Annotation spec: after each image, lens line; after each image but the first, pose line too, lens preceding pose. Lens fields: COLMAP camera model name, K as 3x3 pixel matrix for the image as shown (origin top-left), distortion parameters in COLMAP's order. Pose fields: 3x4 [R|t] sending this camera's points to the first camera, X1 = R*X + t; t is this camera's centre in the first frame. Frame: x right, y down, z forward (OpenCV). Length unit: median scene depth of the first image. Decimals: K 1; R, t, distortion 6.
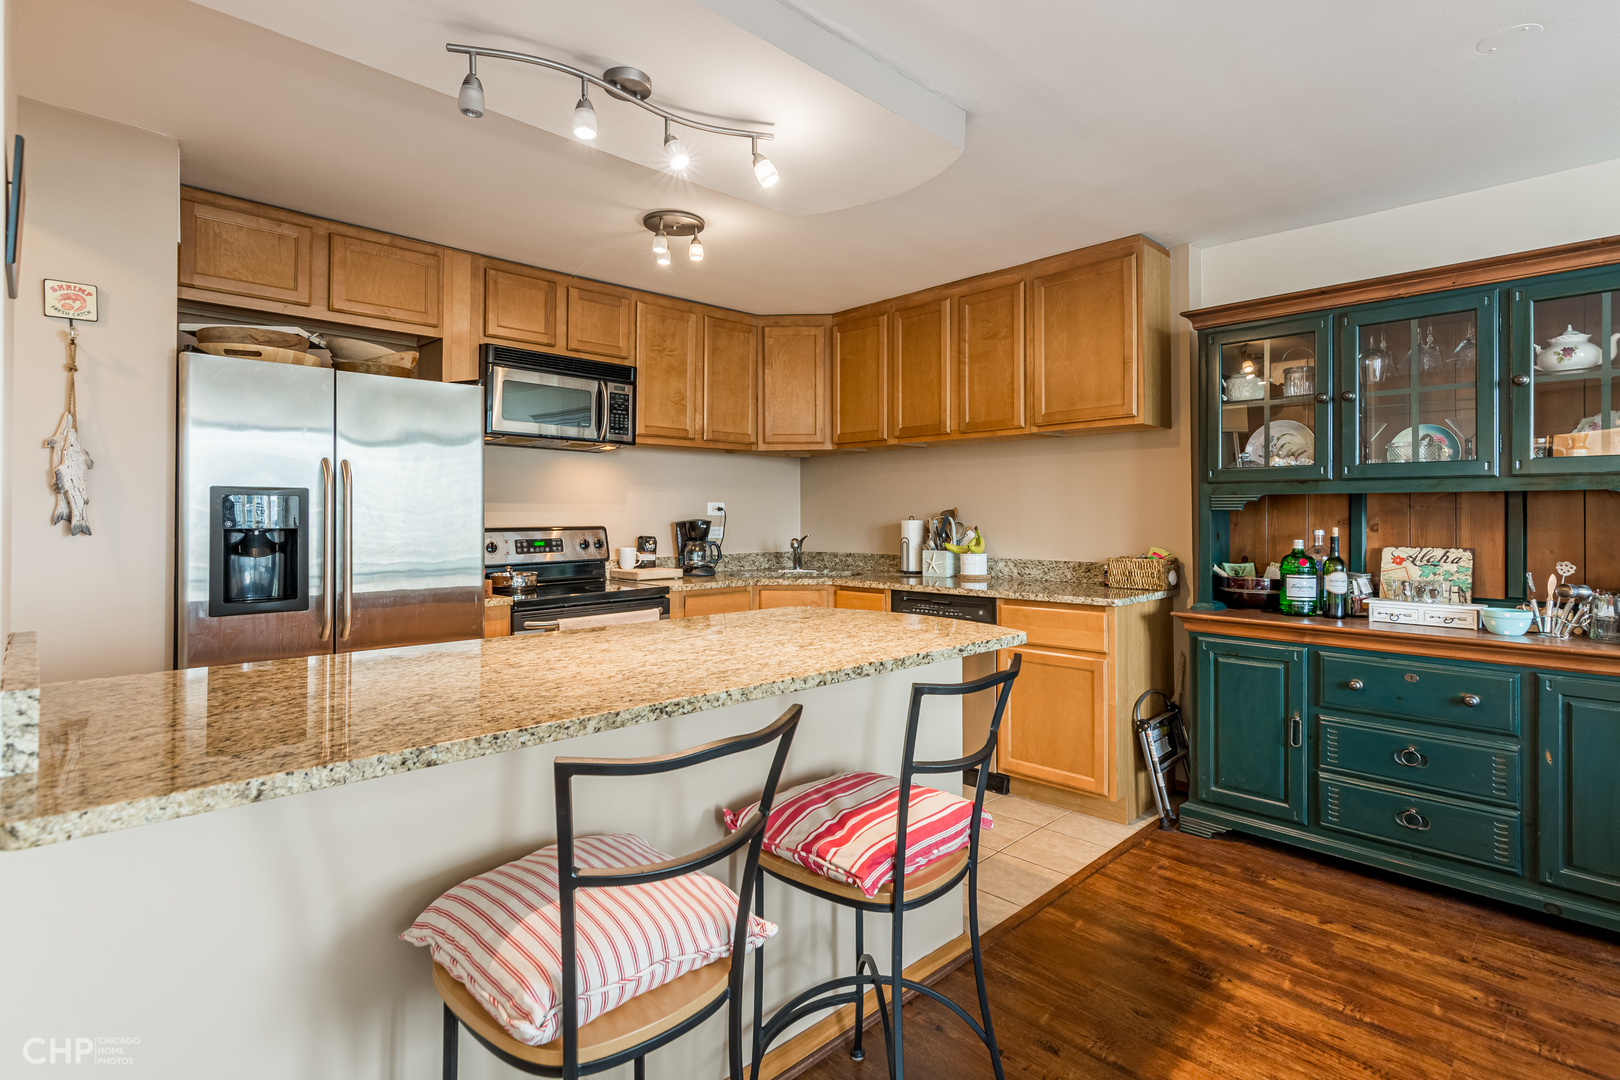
lens RADIAL K [[796.2, 0, 814.4], [0, 796.2, 510.3], [0, 0, 1]] dist [-0.000619, 0.000635]
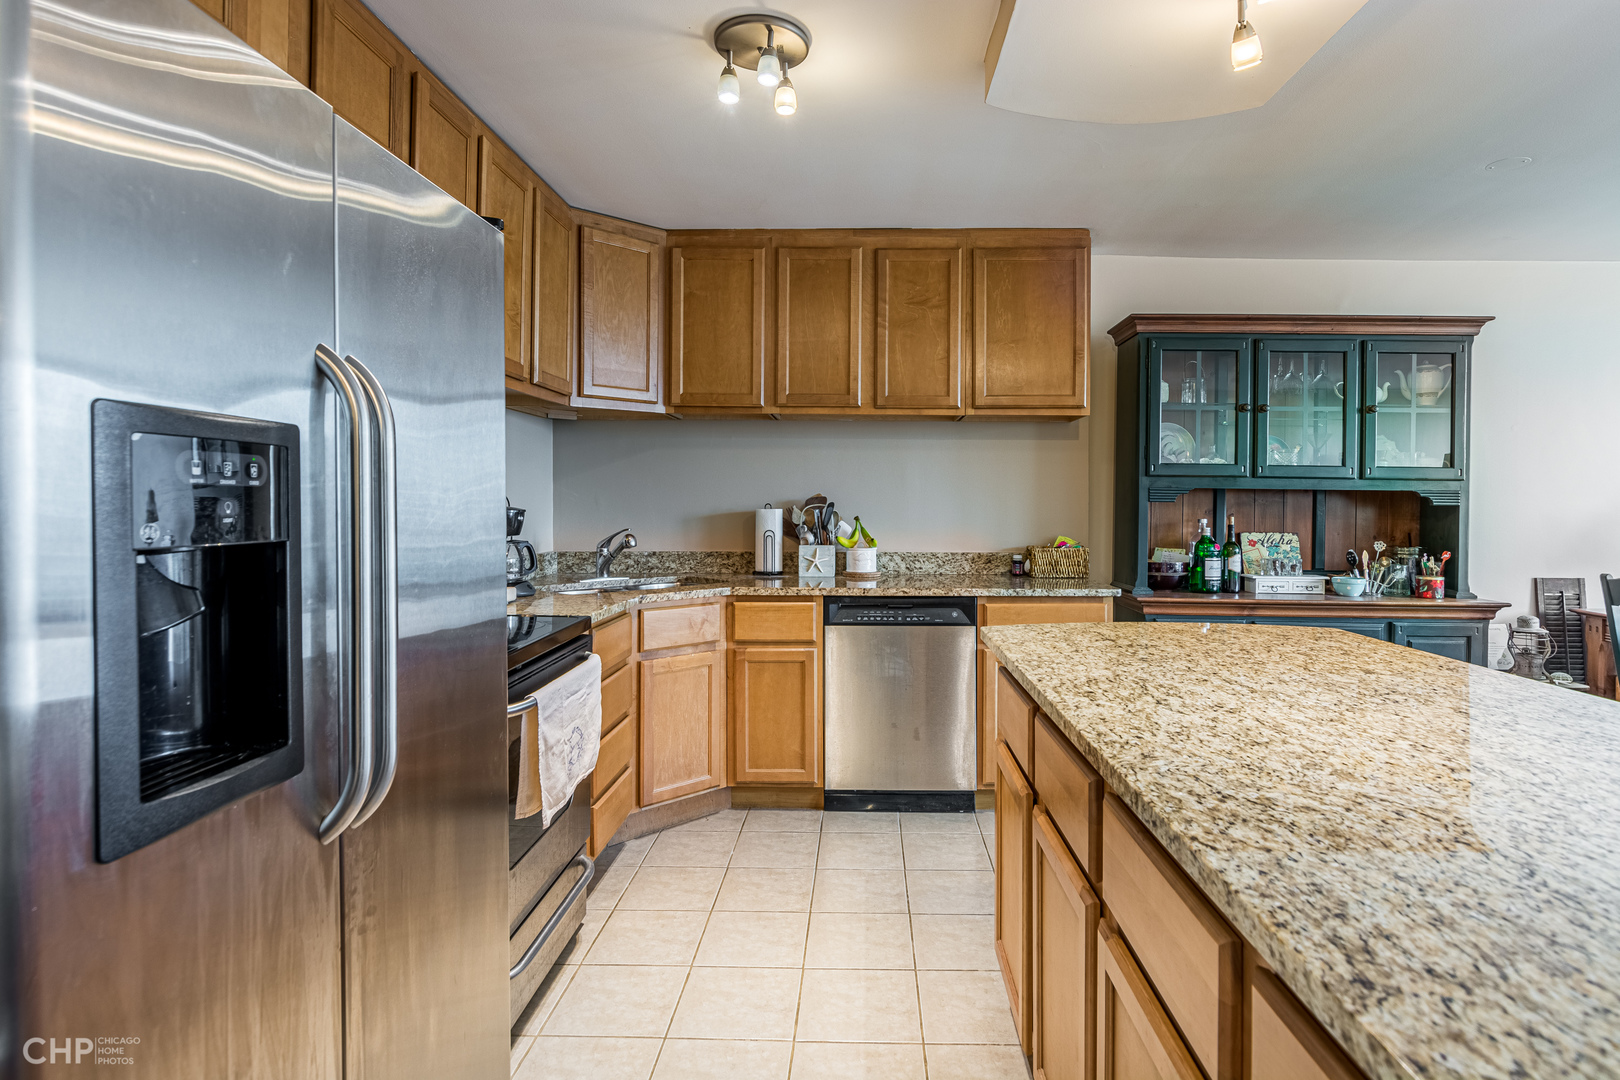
lens RADIAL K [[839.1, 0, 812.2], [0, 839.1, 509.9], [0, 0, 1]] dist [-0.001472, -0.000008]
pose [[0.713005, -0.000973, 0.701158, -0.527722], [-0.013127, 0.999805, 0.014737, 0.000504], [-0.701036, -0.019711, 0.712853, 0.424069]]
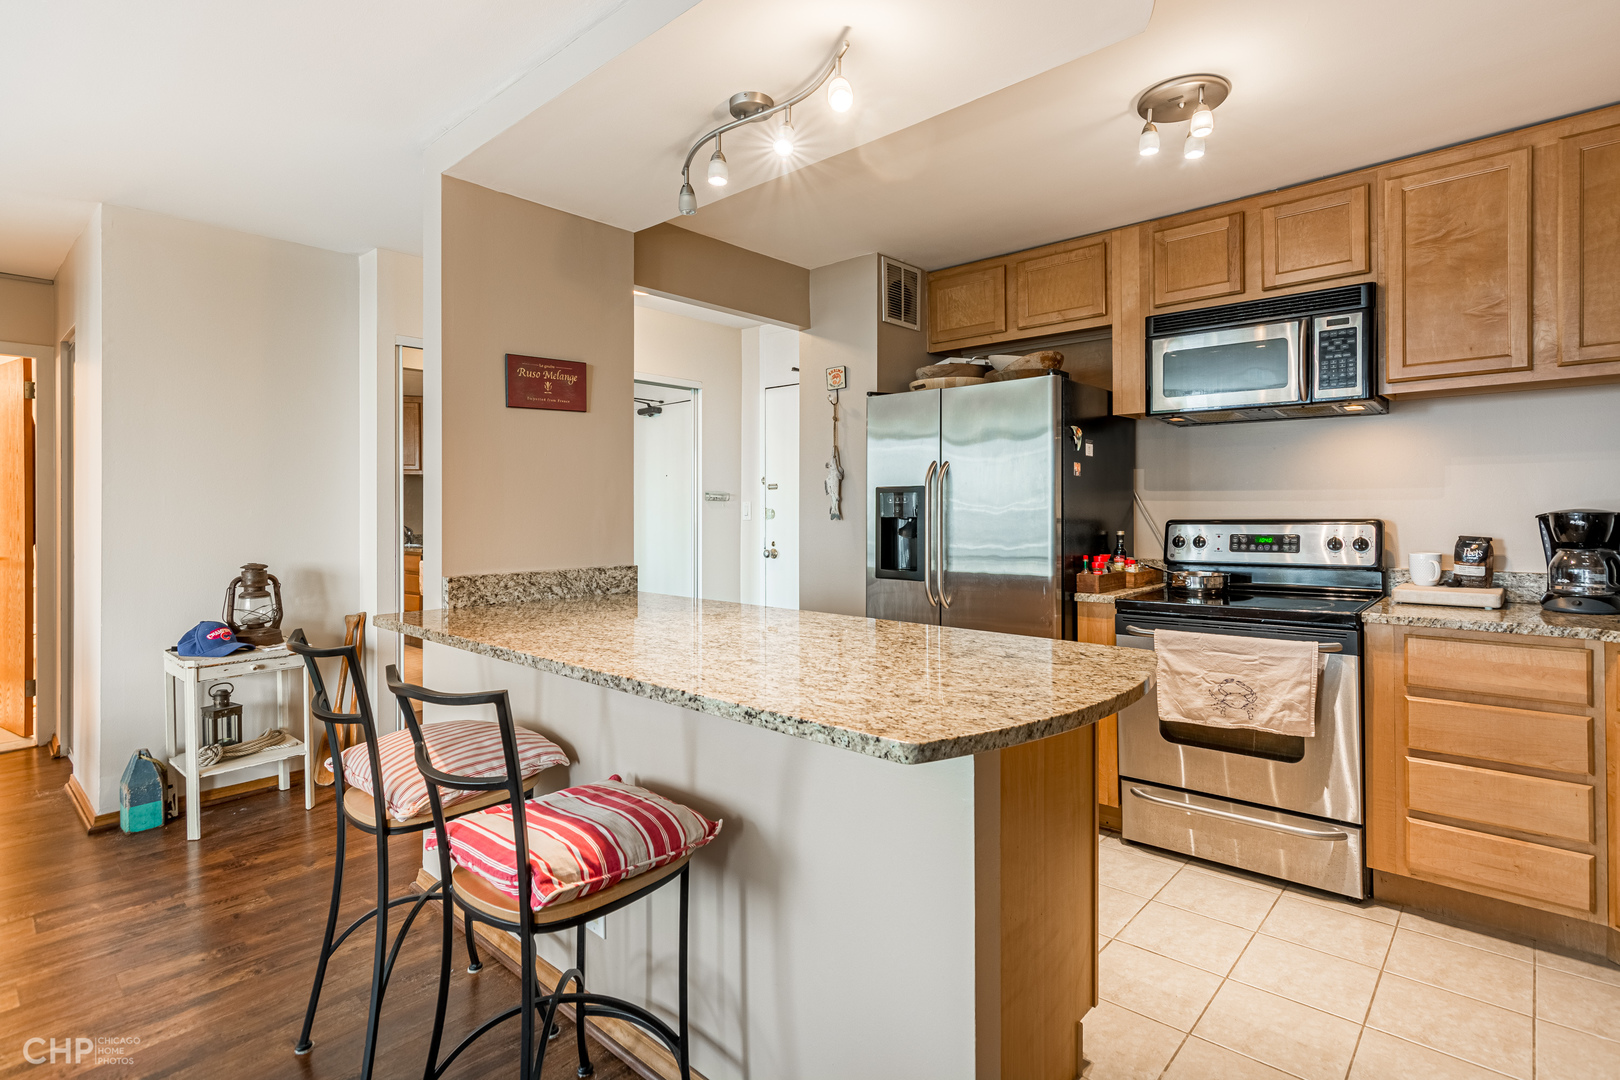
lens RADIAL K [[796.2, 0, 814.4], [0, 796.2, 510.3], [0, 0, 1]] dist [-0.000619, 0.000635]
pose [[0.063435, 0.005655, -0.997970, 0.440748], [0.015071, 0.999864, 0.006623, -0.000287], [0.997872, -0.015461, 0.063341, 0.519948]]
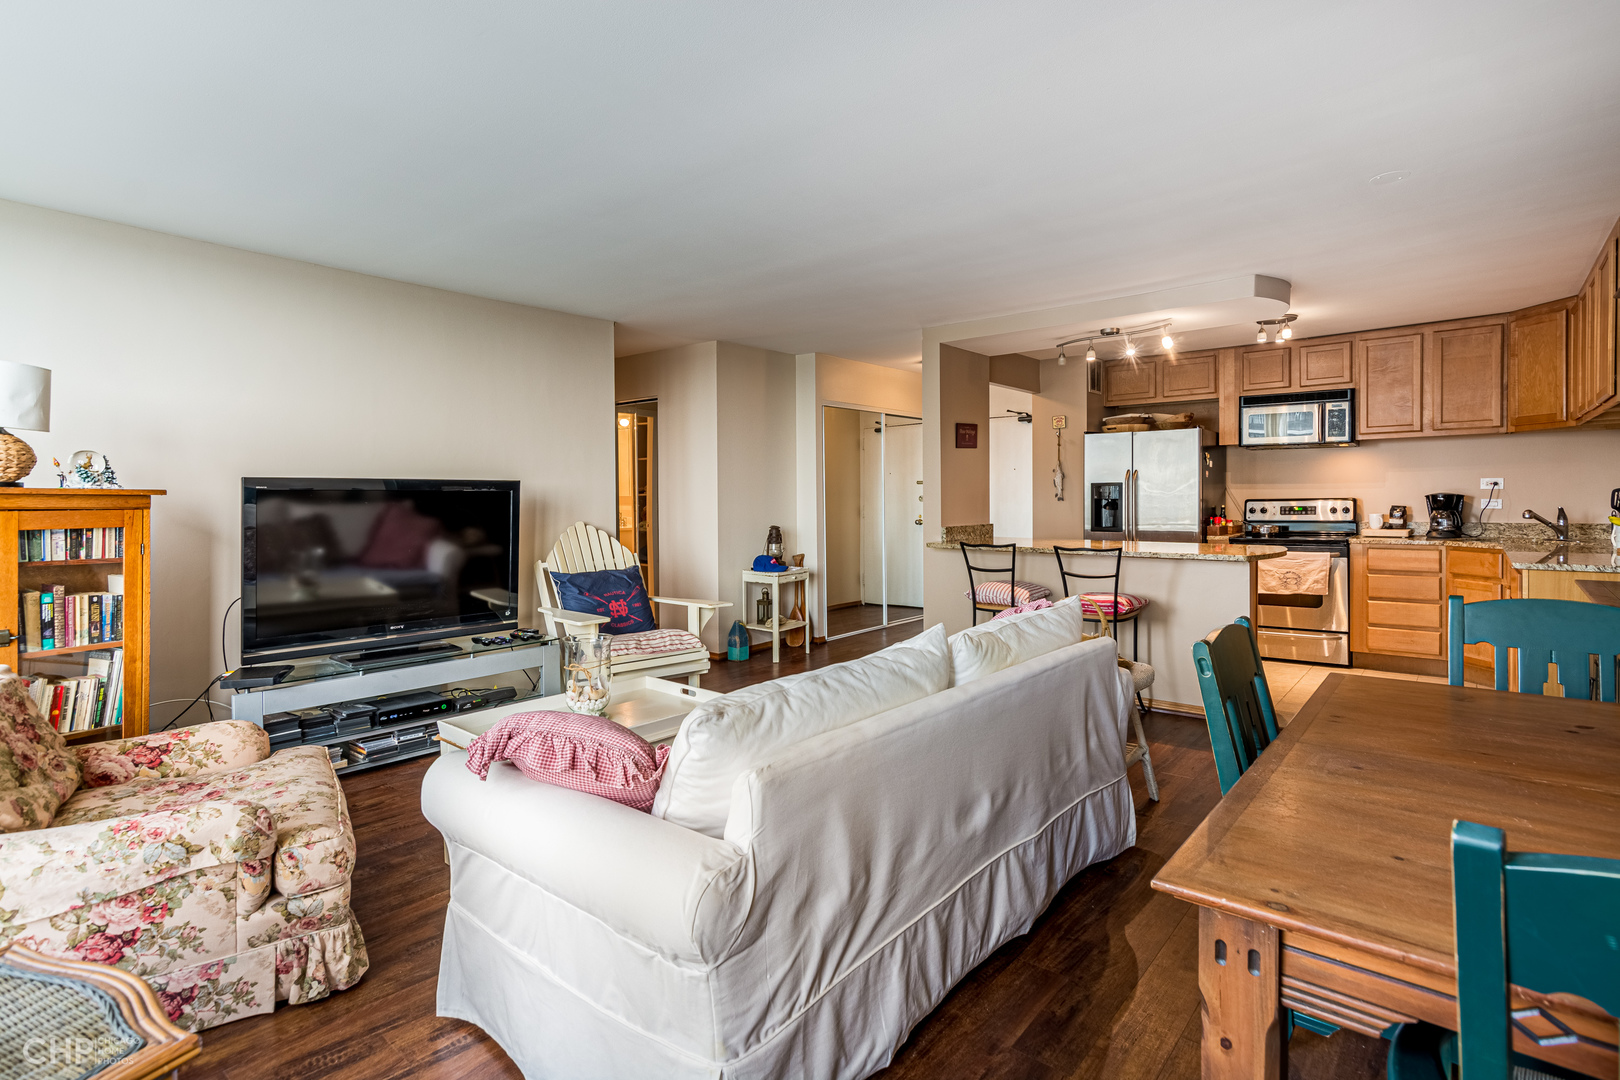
lens RADIAL K [[796.2, 0, 814.4], [0, 796.2, 510.3], [0, 0, 1]] dist [-0.000619, 0.000635]
pose [[0.100613, 0.023593, -0.994646, 1.191711], [0.022171, 0.999417, 0.025949, -0.019225], [0.994679, -0.024664, 0.100031, -0.129037]]
